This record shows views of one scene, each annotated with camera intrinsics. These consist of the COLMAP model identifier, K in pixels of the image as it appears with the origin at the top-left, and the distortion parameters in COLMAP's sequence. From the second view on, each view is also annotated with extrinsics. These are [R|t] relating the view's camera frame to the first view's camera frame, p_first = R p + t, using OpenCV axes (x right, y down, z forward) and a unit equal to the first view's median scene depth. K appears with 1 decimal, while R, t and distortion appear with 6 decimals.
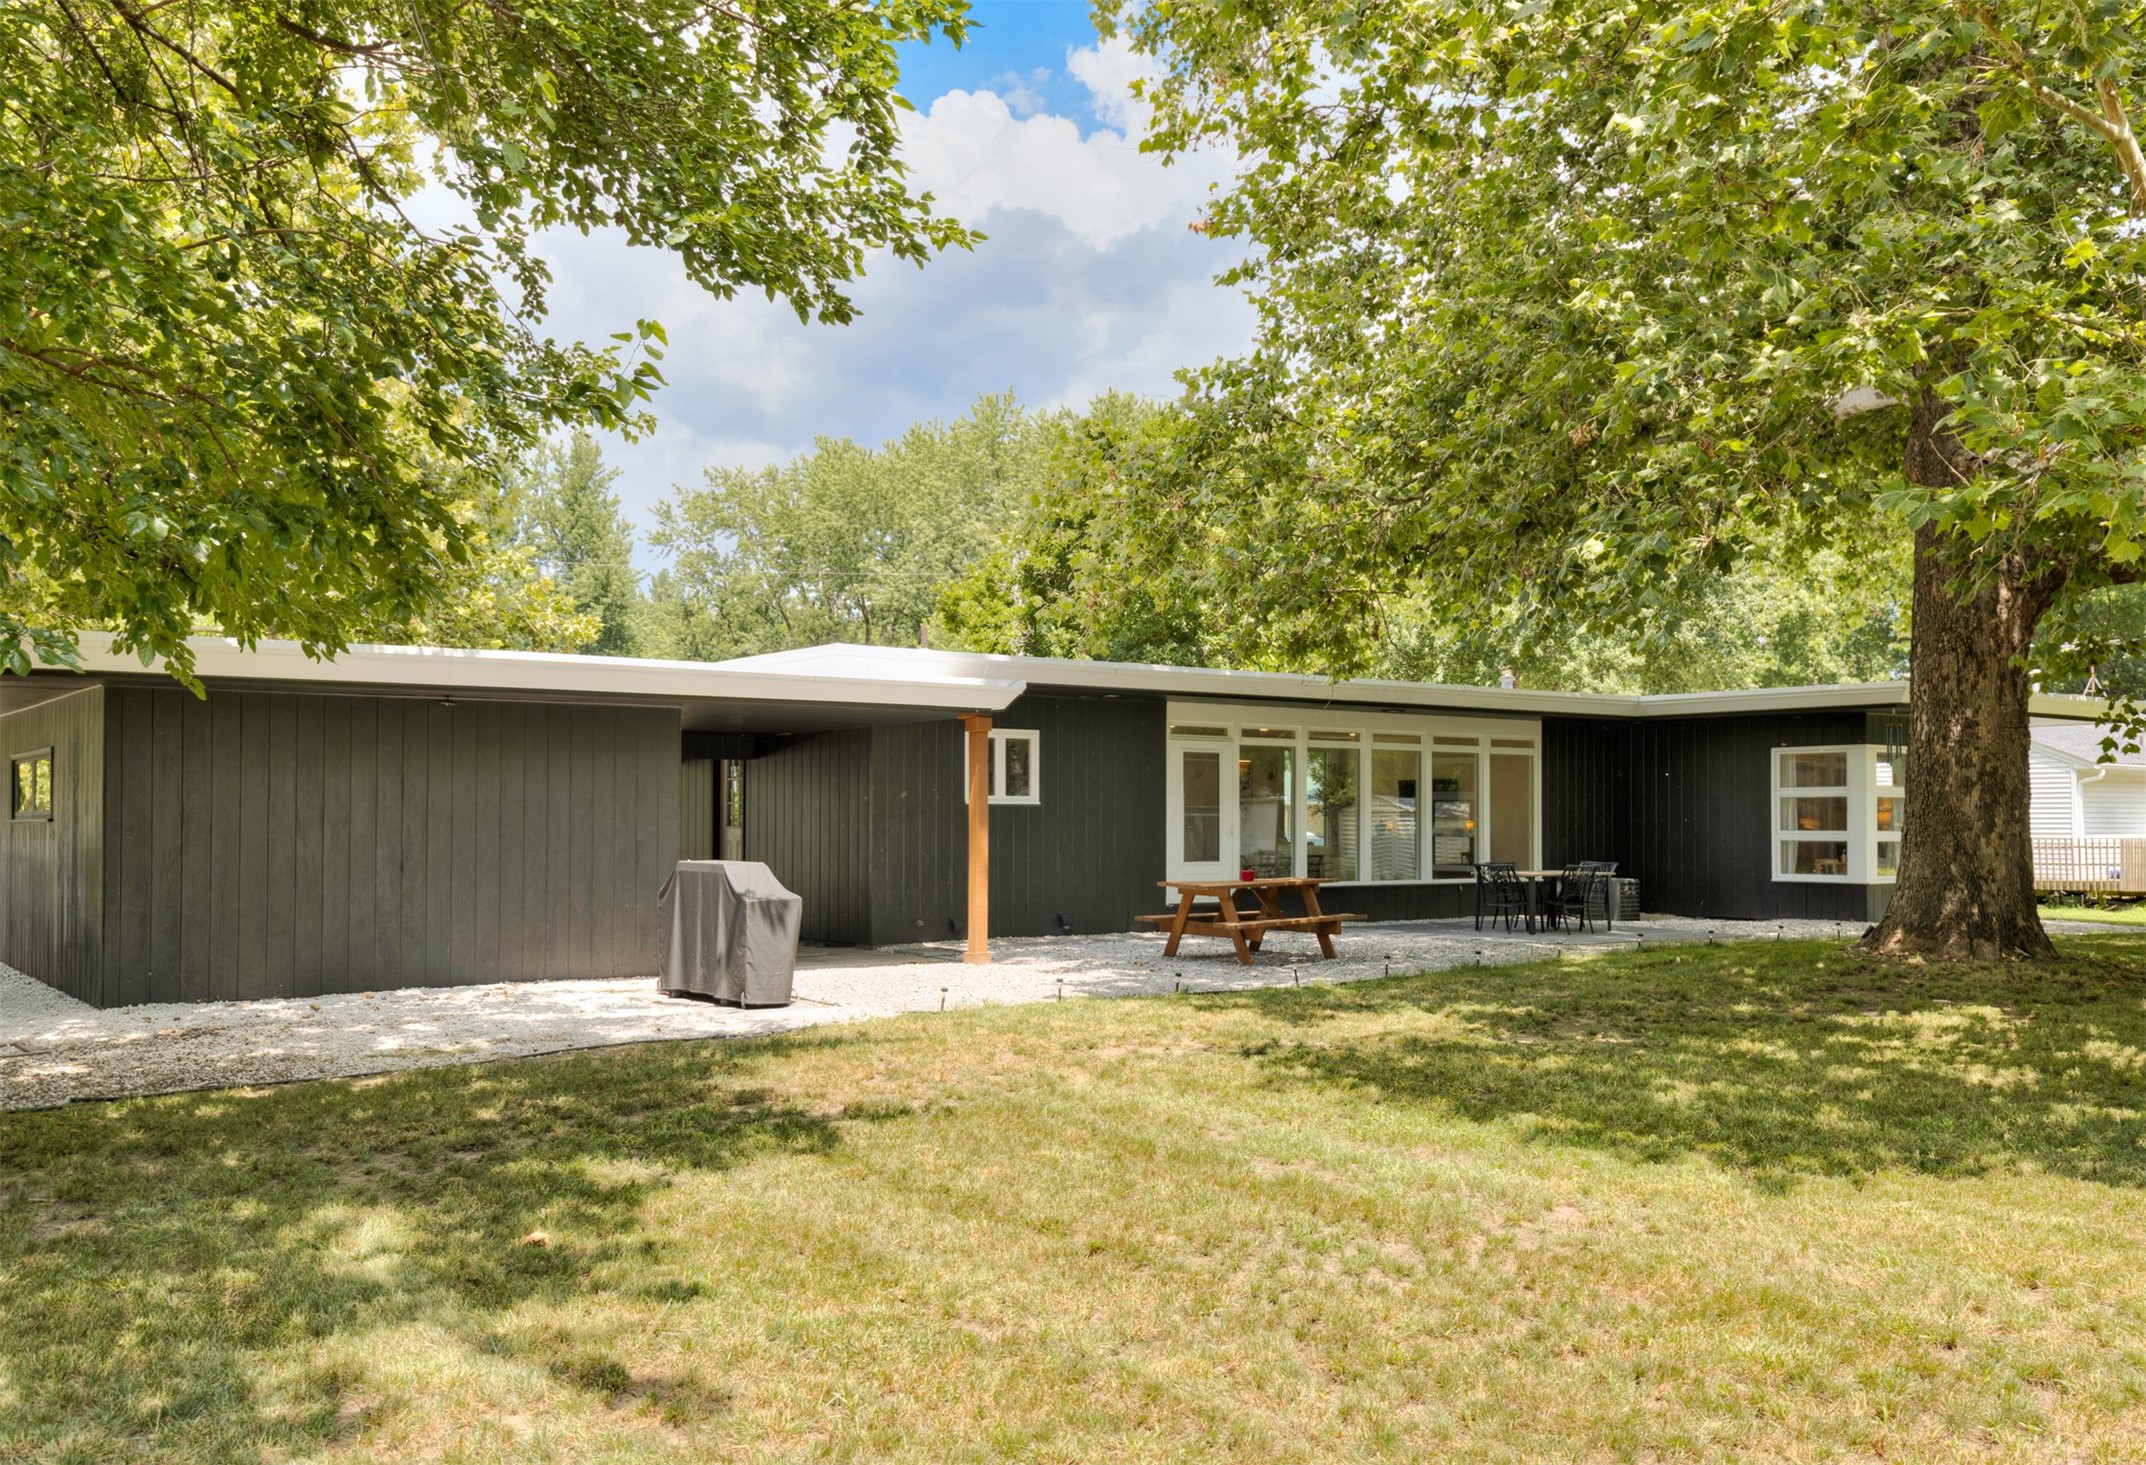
lens RADIAL K [[1826.6, 0, 1070.2], [0, 1826.6, 740.6], [0, 0, 1]] dist [-0.000394, 0.000773]
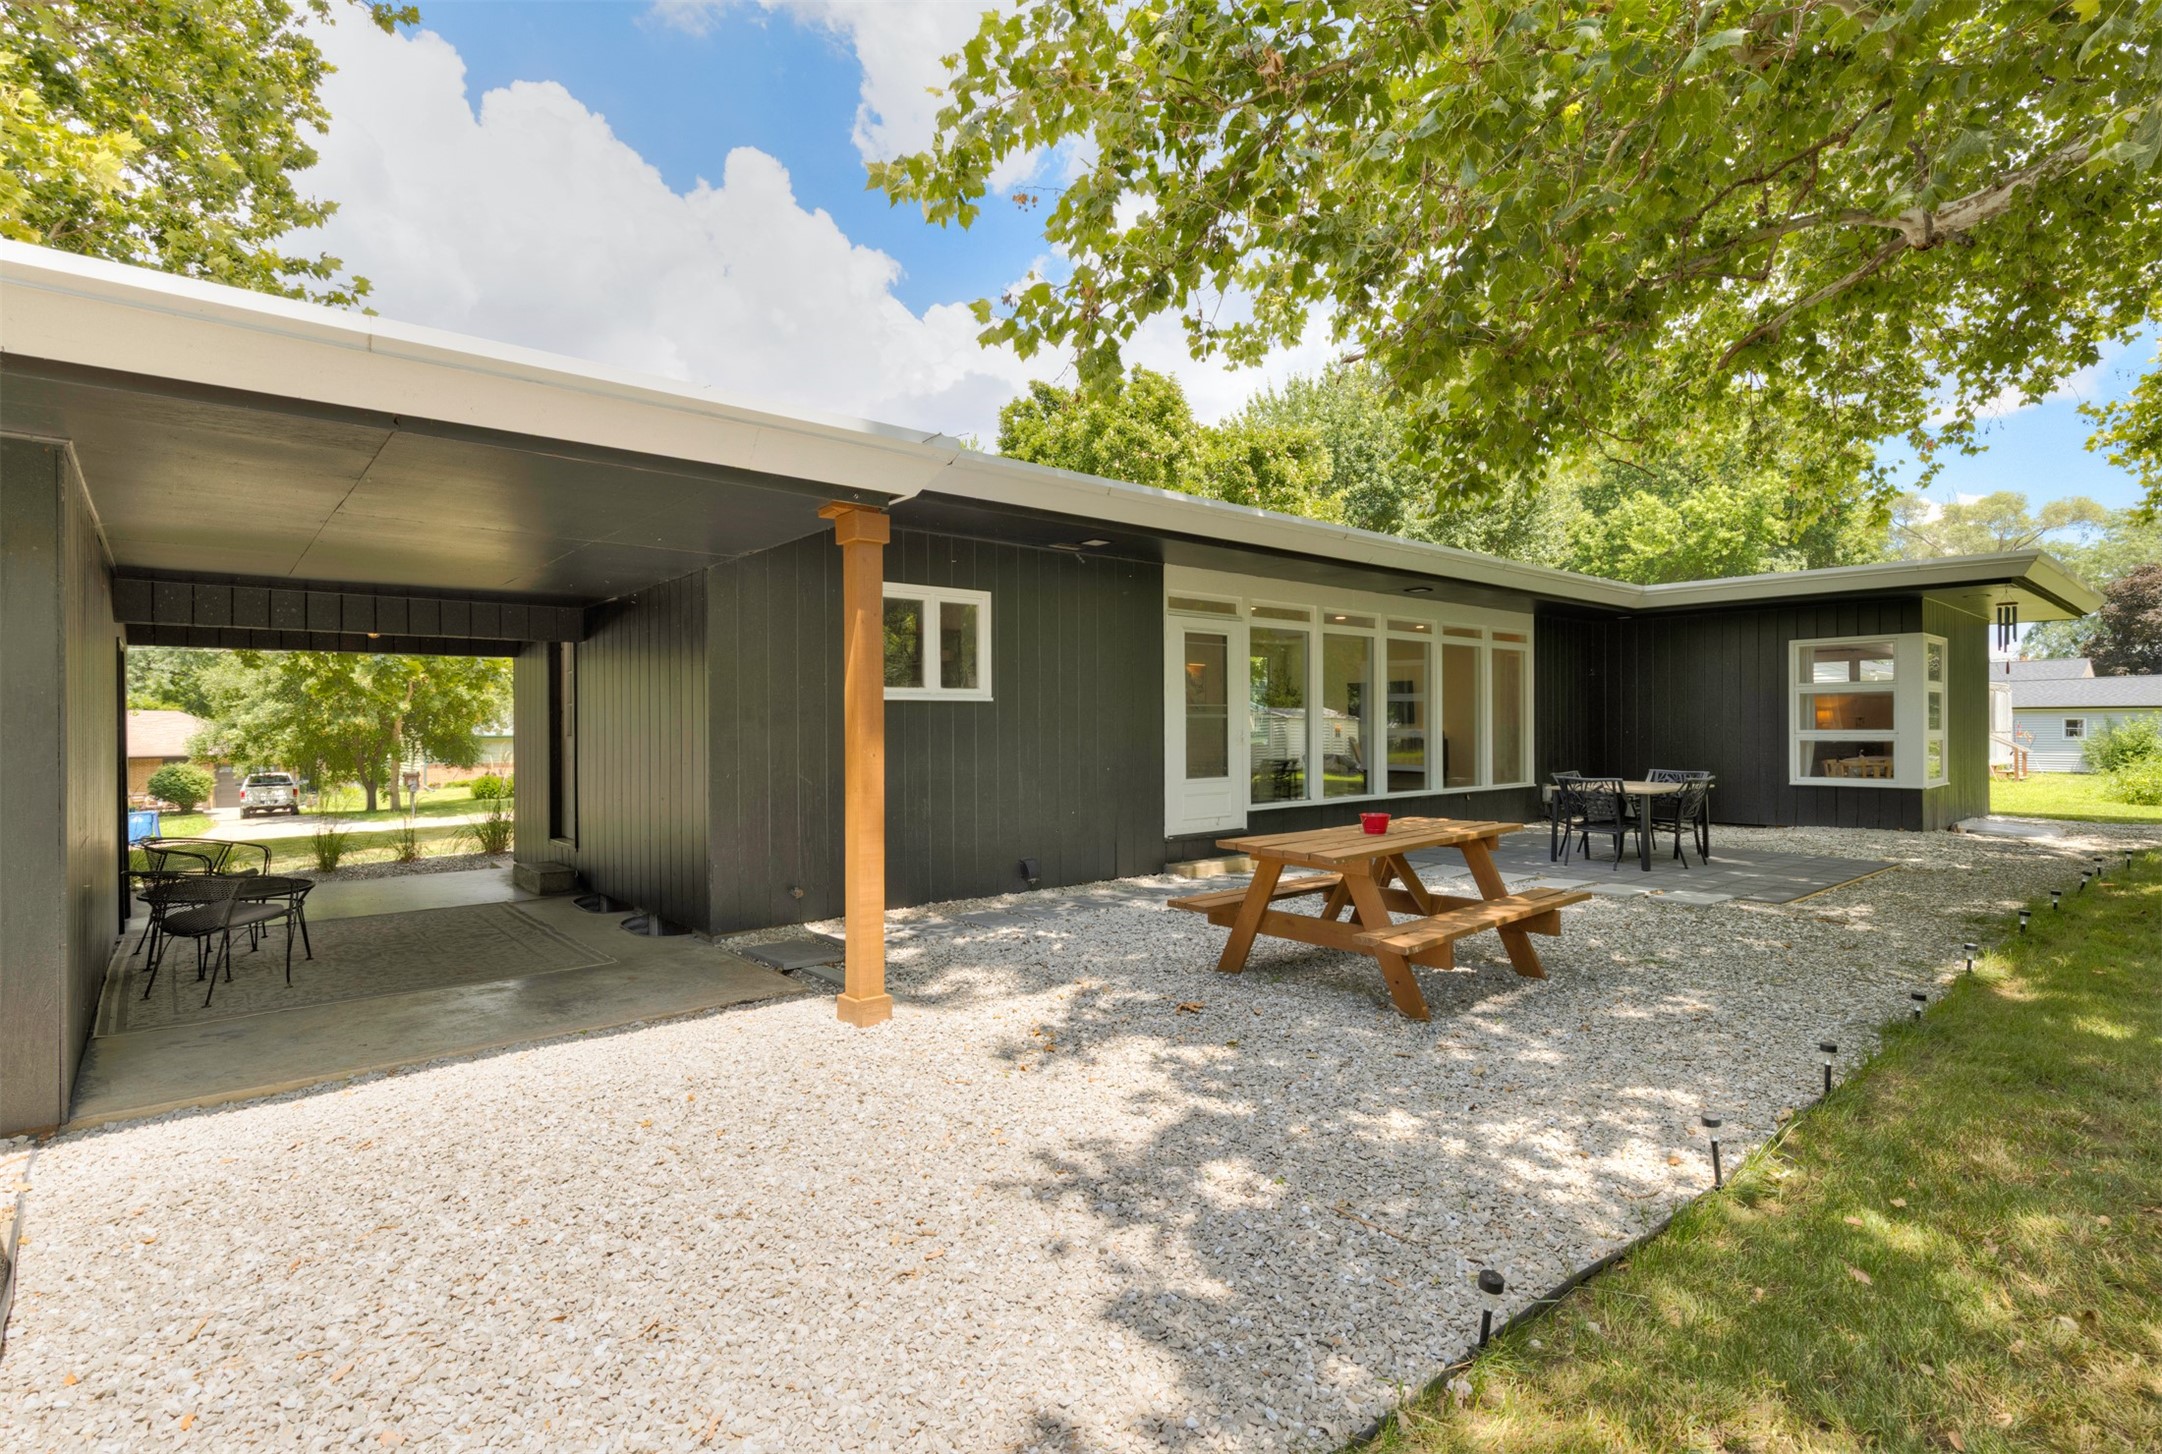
lens RADIAL K [[1037.1, 0, 1078.7], [0, 1037.1, 716.1], [0, 0, 1]] dist [0.001829, 0.000114]
pose [[0.997793, -0.005477, 0.066183, -0.009608], [0.002816, 0.999187, 0.040229, 0.023496], [-0.066349, -0.039954, 0.996996, 0.580438]]
